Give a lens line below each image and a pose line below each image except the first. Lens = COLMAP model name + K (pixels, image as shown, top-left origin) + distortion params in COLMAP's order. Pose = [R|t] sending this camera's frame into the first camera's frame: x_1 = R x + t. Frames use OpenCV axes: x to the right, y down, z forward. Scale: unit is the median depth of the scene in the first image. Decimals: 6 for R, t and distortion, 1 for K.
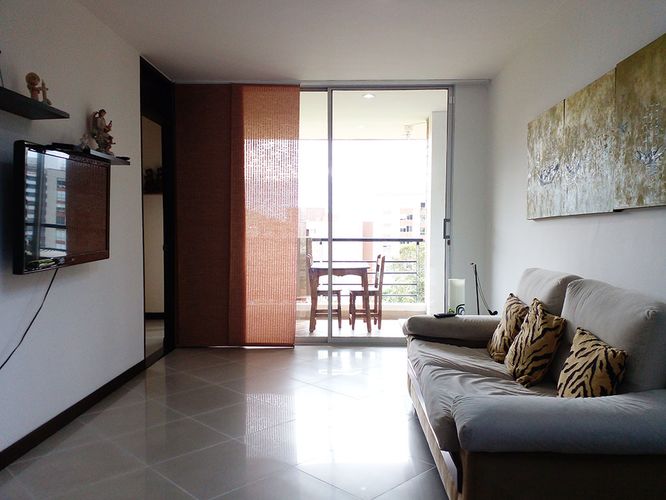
lens RADIAL K [[549.8, 0, 342.2], [0, 549.8, 250.5], [0, 0, 1]] dist [0.170185, -0.311122]
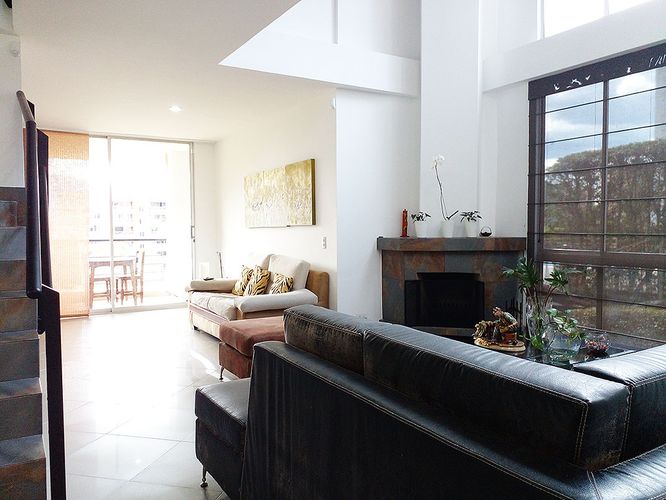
lens RADIAL K [[549.8, 0, 342.2], [0, 549.8, 250.5], [0, 0, 1]] dist [0.170185, -0.311122]
pose [[0.849640, -0.027596, 0.526640, -0.411820], [0.025982, 0.999608, 0.010462, 0.011922], [-0.526722, 0.004794, 0.850024, -0.830328]]
